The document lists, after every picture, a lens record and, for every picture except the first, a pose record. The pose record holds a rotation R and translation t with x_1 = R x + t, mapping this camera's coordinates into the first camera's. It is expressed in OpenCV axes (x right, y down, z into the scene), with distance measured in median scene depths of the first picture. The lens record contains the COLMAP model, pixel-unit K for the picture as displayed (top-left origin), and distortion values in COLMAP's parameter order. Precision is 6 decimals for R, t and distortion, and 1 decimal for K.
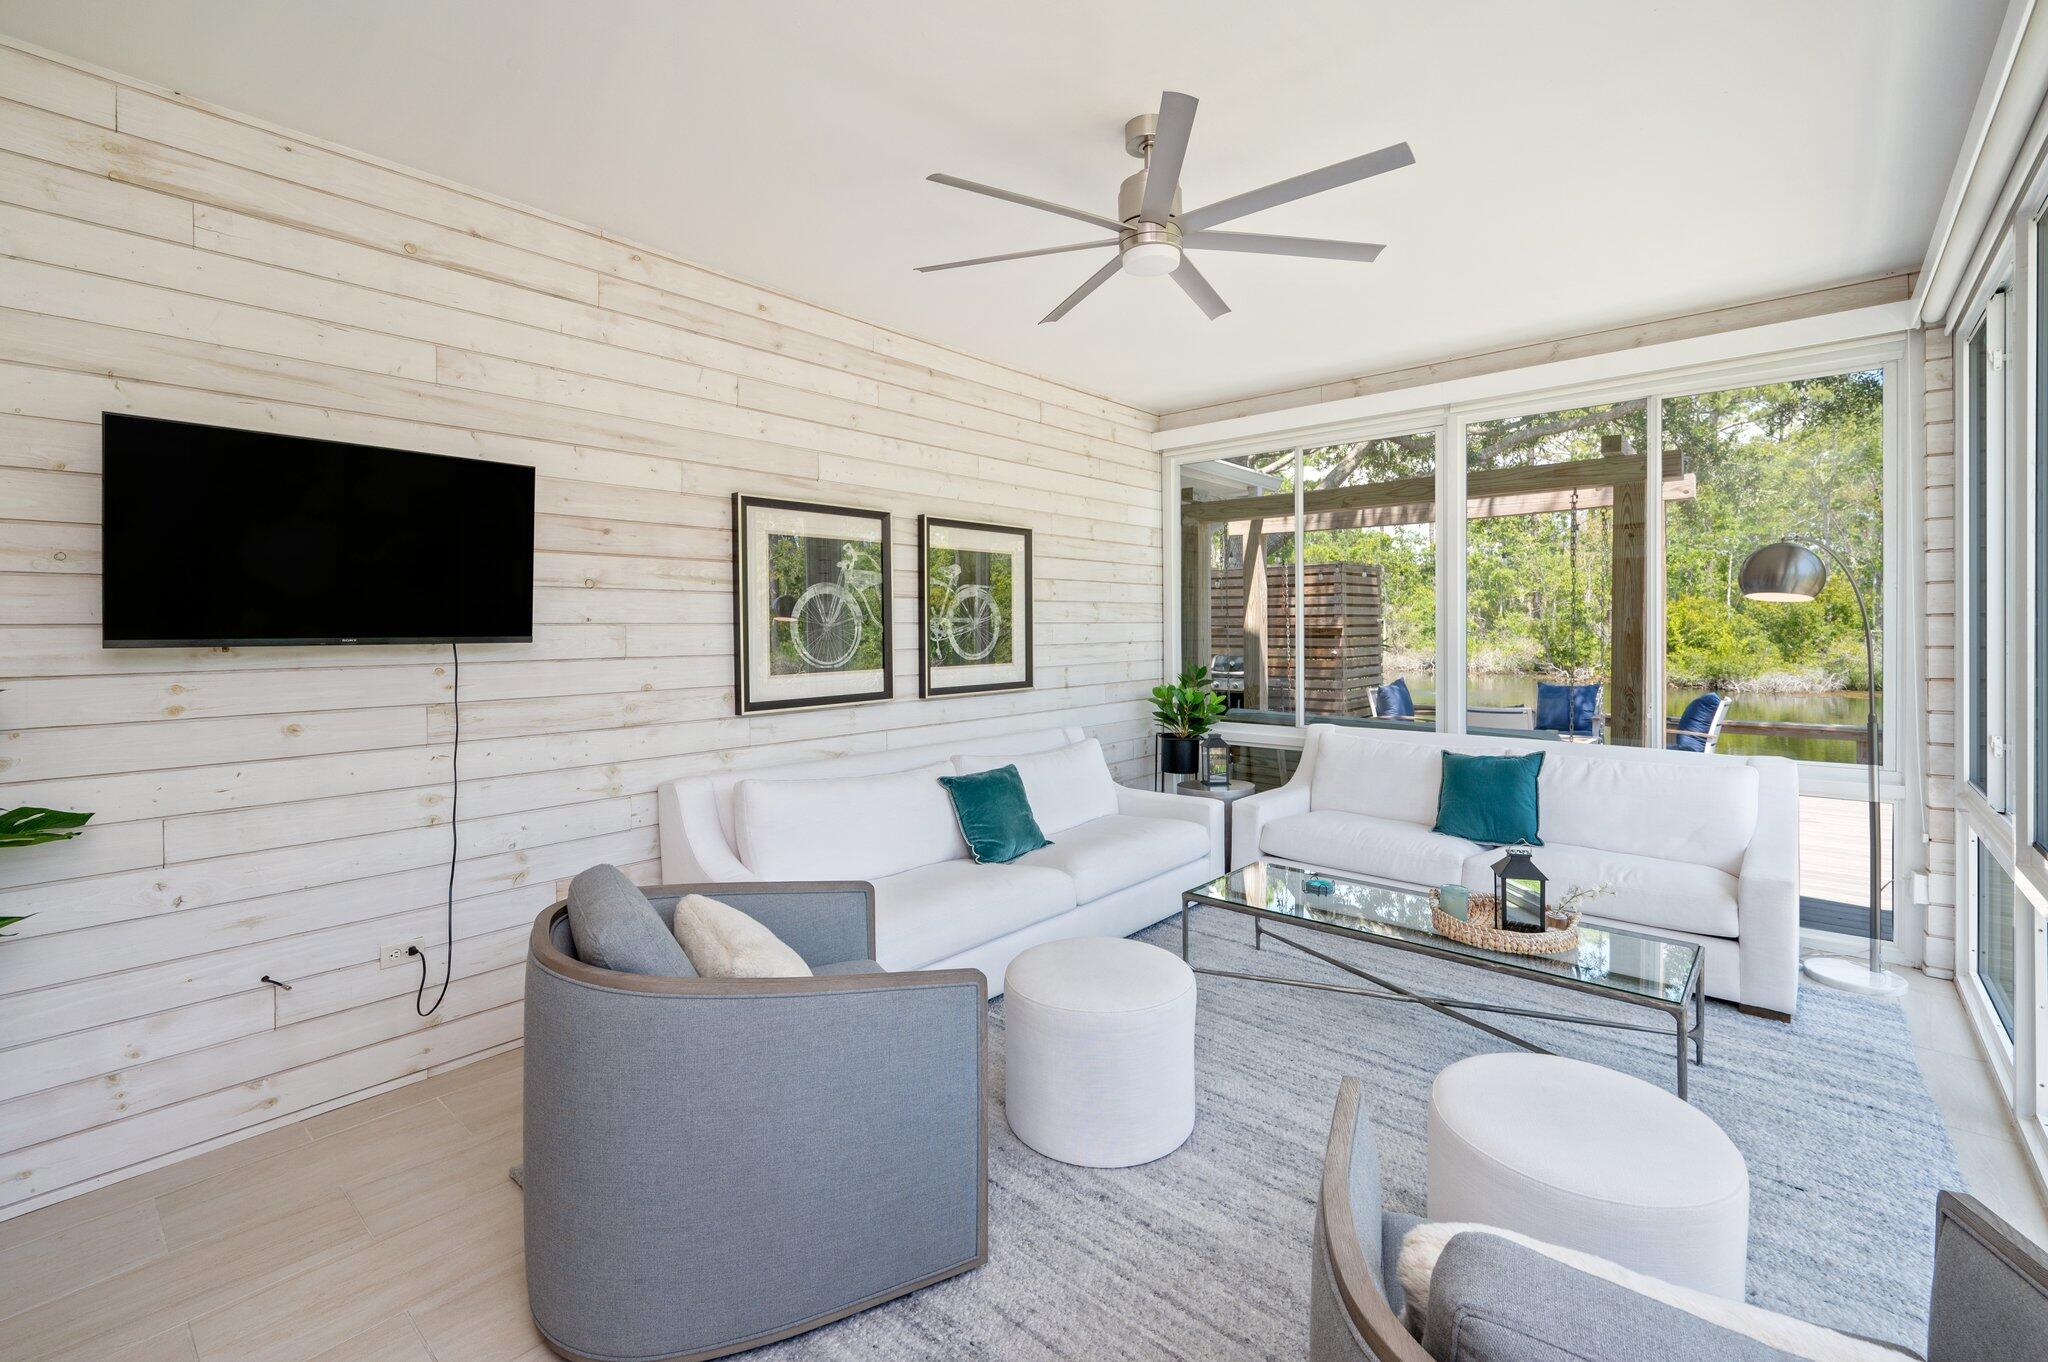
lens RADIAL K [[891.2, 0, 1042.7], [0, 891.2, 629.2], [0, 0, 1]] dist [0.002605, -0.000155]
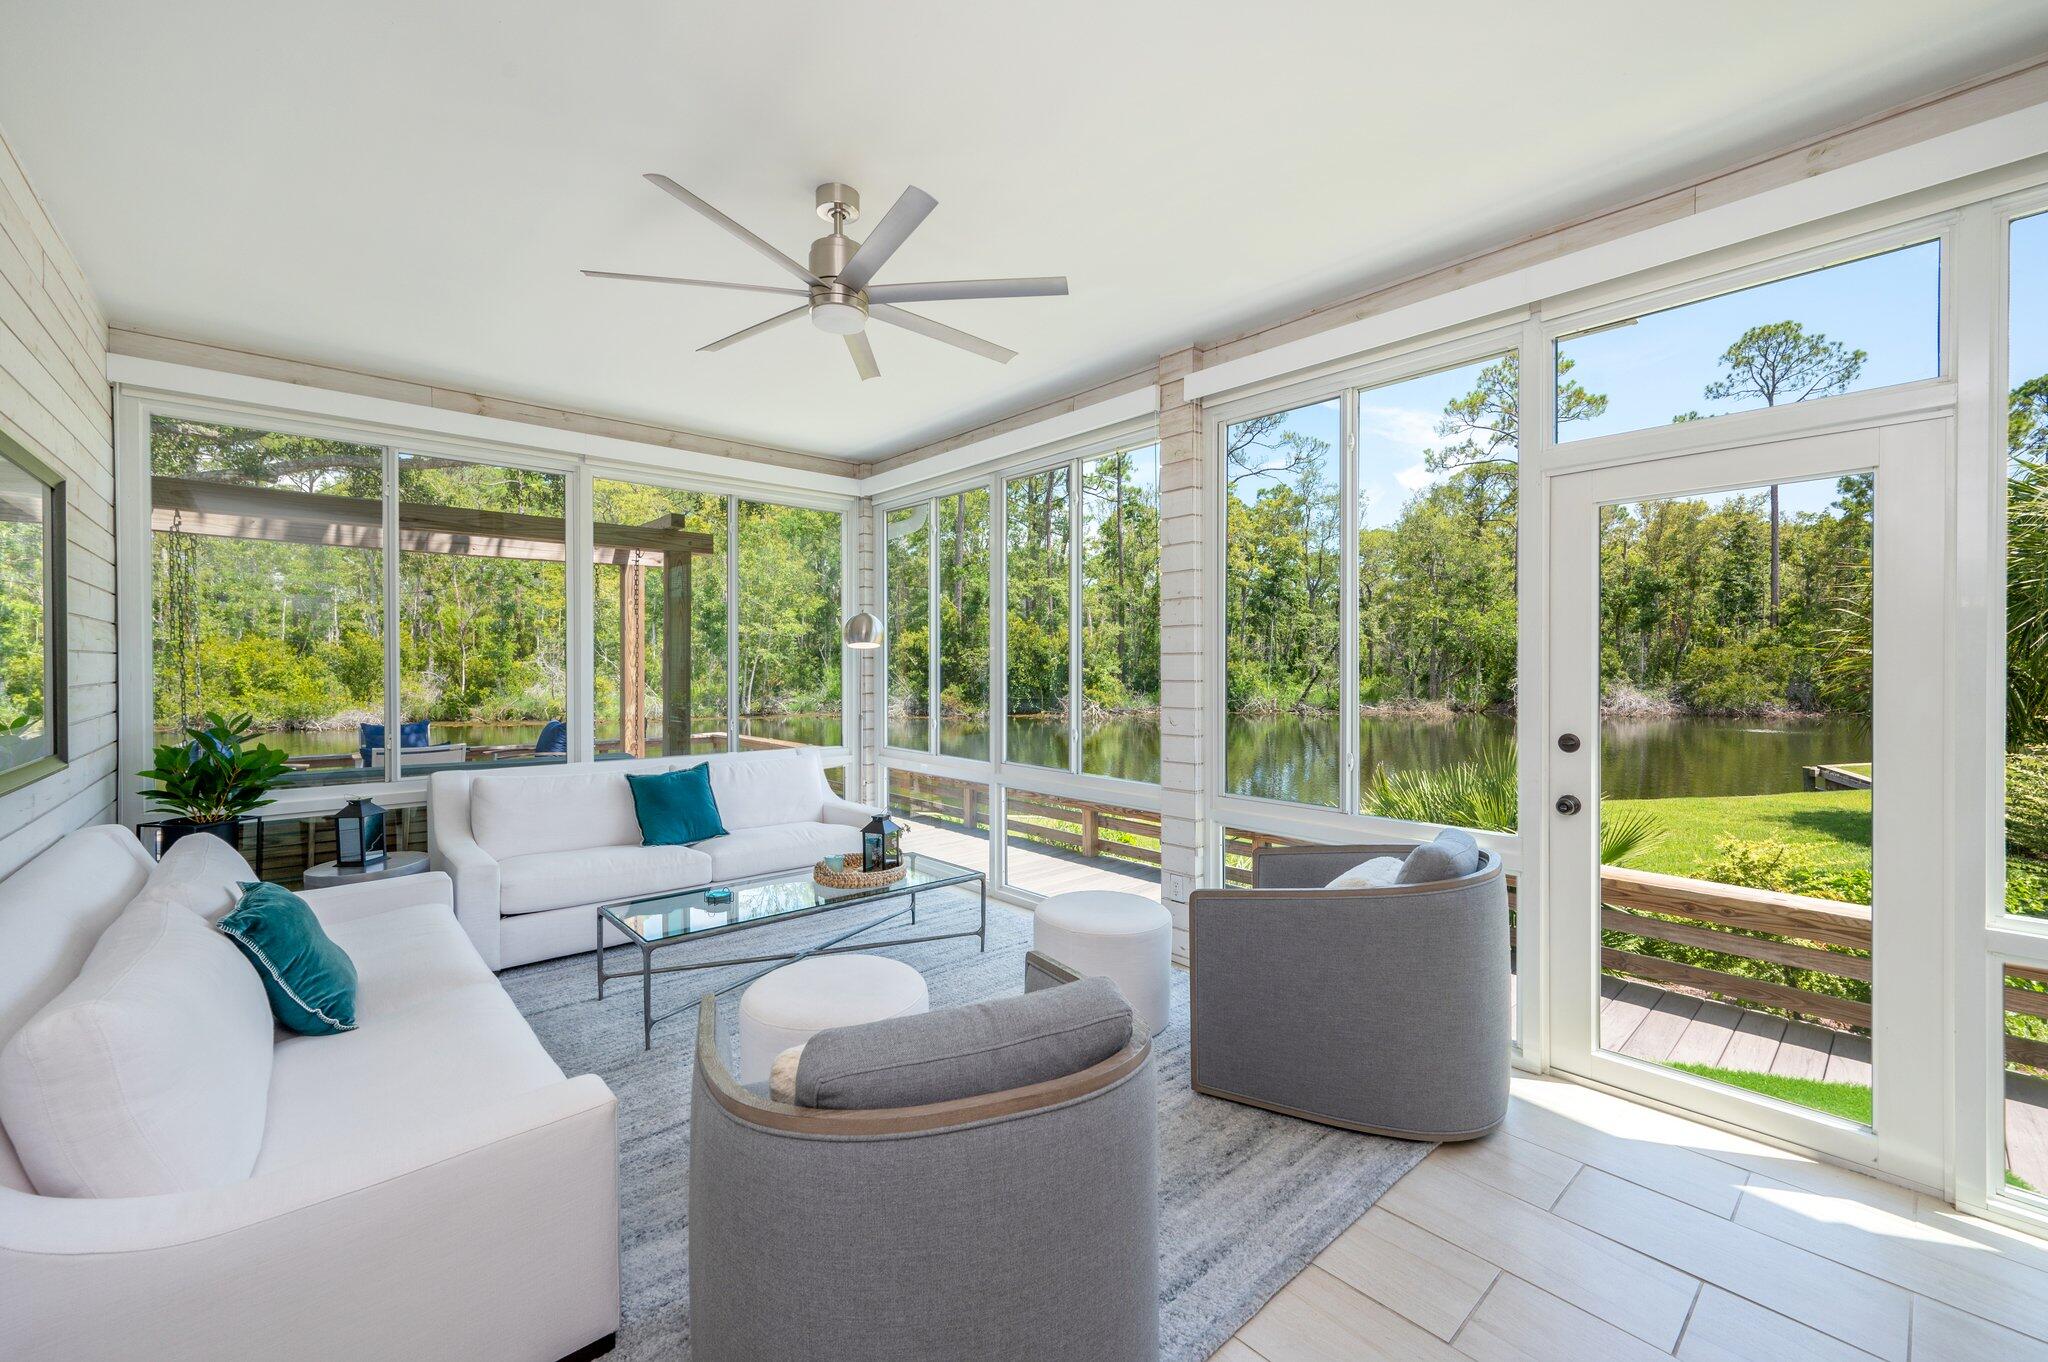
lens RADIAL K [[822.8, 0, 1021.2], [0, 822.8, 672.1], [0, 0, 1]] dist [0.001123, -0.000449]
pose [[0.129070, -0.002083, 0.991633, -0.363769], [0.001954, 0.999996, 0.001846, 0.005931], [-0.991634, 0.001699, 0.129074, 0.280525]]
